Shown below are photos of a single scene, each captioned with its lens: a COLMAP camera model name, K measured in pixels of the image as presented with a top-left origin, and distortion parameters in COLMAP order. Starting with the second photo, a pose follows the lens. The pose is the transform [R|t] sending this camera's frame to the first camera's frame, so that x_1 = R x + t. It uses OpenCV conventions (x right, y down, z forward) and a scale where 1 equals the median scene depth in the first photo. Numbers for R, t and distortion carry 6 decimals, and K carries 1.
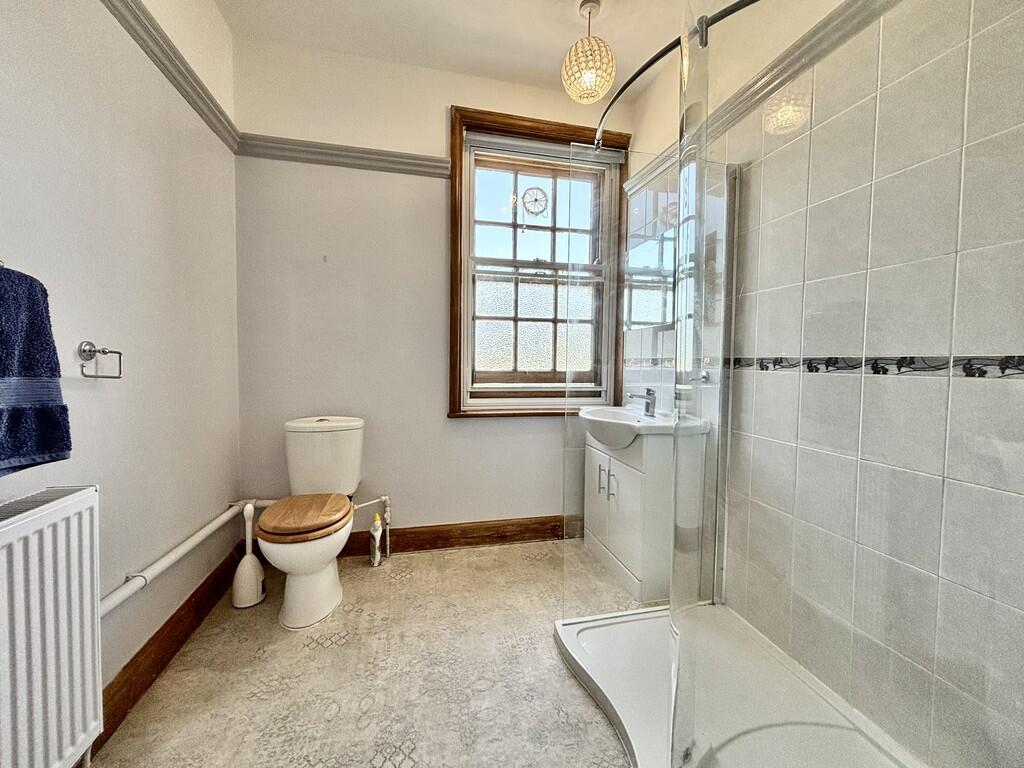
lens RADIAL K [[411.5, 0, 513.3], [0, 411.5, 384.3], [0, 0, 1]] dist [0.001980, -0.000476]
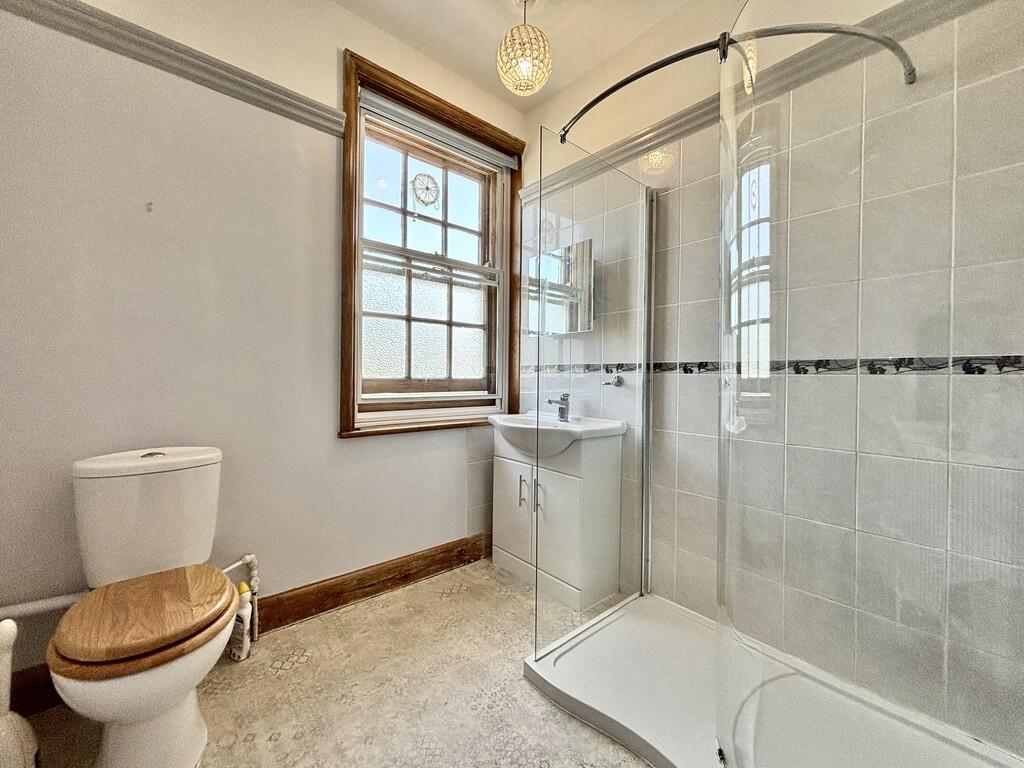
lens RADIAL K [[411.5, 0, 512.1], [0, 411.5, 382.1], [0, 0, 1]] dist [0.001980, -0.000476]
pose [[0.888199, -0.009650, 0.459358, -0.234501], [0.024610, 0.999343, -0.026592, 0.004531], [-0.458799, 0.034924, 0.887853, 0.155080]]
